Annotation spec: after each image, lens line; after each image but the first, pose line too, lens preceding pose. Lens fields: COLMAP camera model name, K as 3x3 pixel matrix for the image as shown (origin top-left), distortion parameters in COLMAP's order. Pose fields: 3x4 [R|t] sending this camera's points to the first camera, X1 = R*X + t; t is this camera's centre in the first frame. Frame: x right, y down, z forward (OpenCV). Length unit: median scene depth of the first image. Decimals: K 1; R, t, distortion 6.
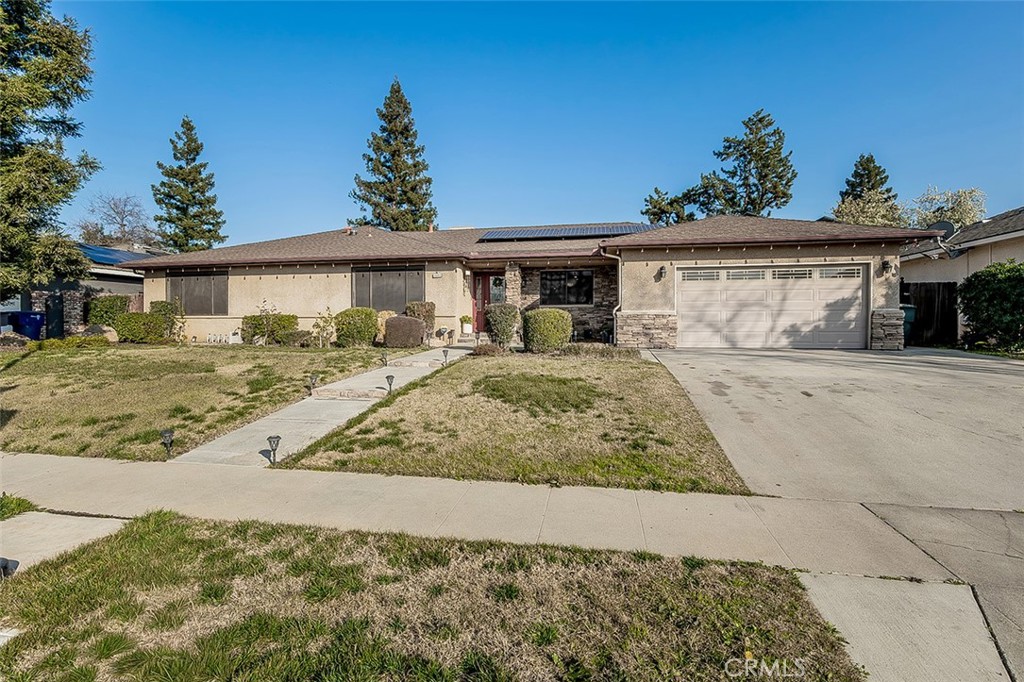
lens RADIAL K [[491.2, 0, 501.8], [0, 491.2, 343.4], [0, 0, 1]] dist [-0.013533, 0.002865]
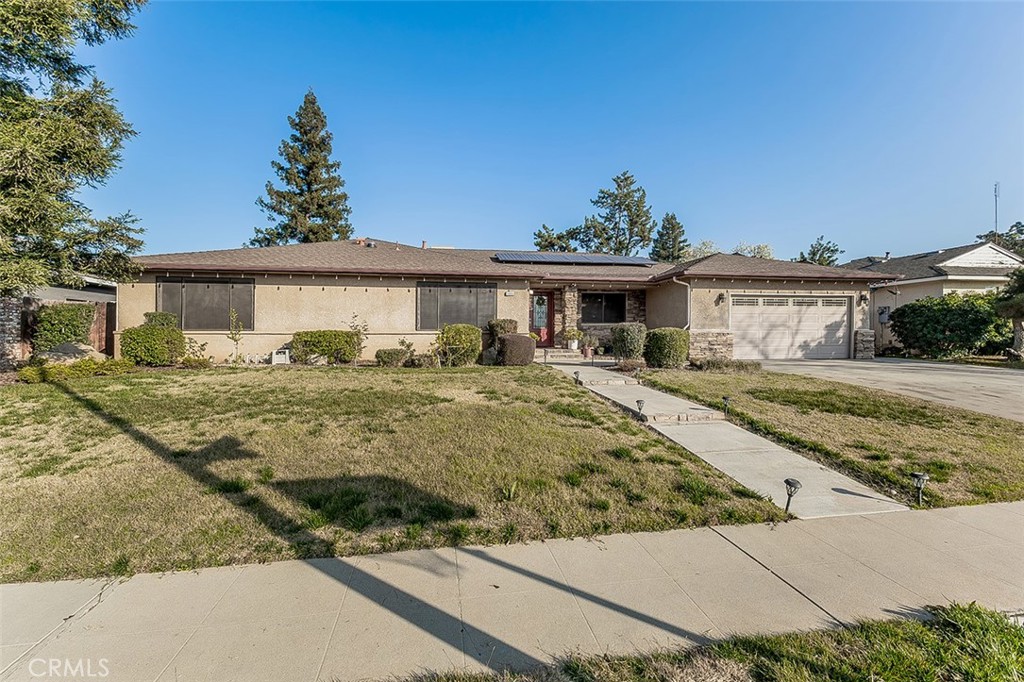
lens RADIAL K [[430.1, 0, 515.0], [0, 430.1, 347.8], [0, 0, 1]] dist [0.009418, -0.002159]
pose [[0.936461, -0.008934, 0.350658, -0.417435], [0.014161, 0.999824, -0.012344, -0.012822], [-0.350486, 0.016525, 0.936422, 0.145910]]
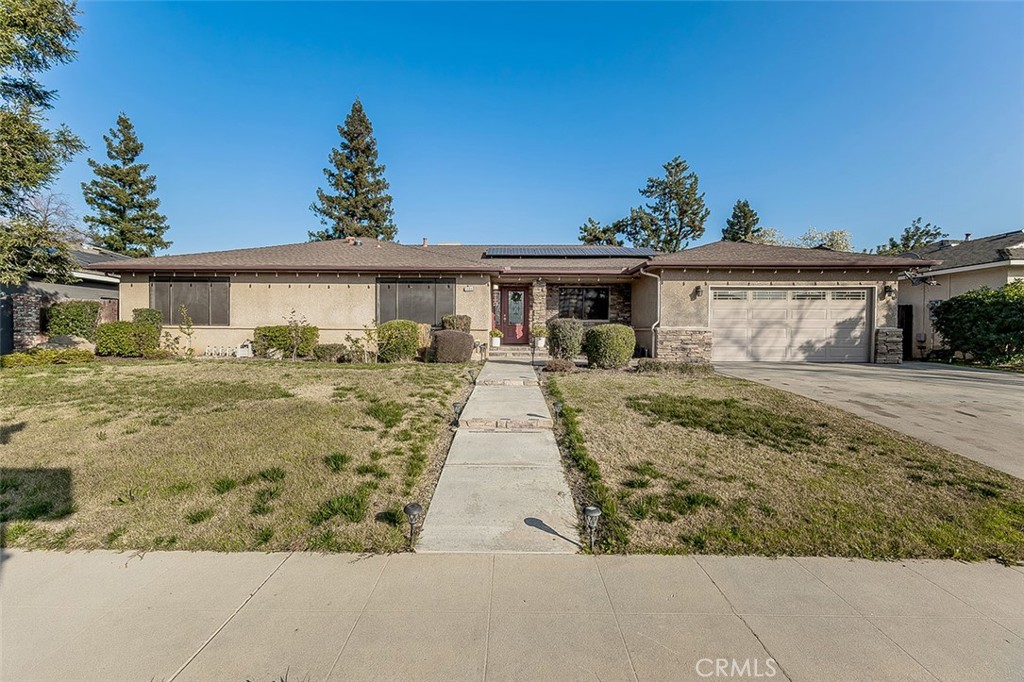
lens RADIAL K [[430.1, 0, 506.2], [0, 430.1, 350.3], [0, 0, 1]] dist [0.009418, -0.002159]
pose [[0.984061, 0.001183, 0.177825, -0.202139], [-0.001005, 0.999999, -0.001093, -0.011645], [-0.177826, 0.000897, 0.984062, 0.116289]]
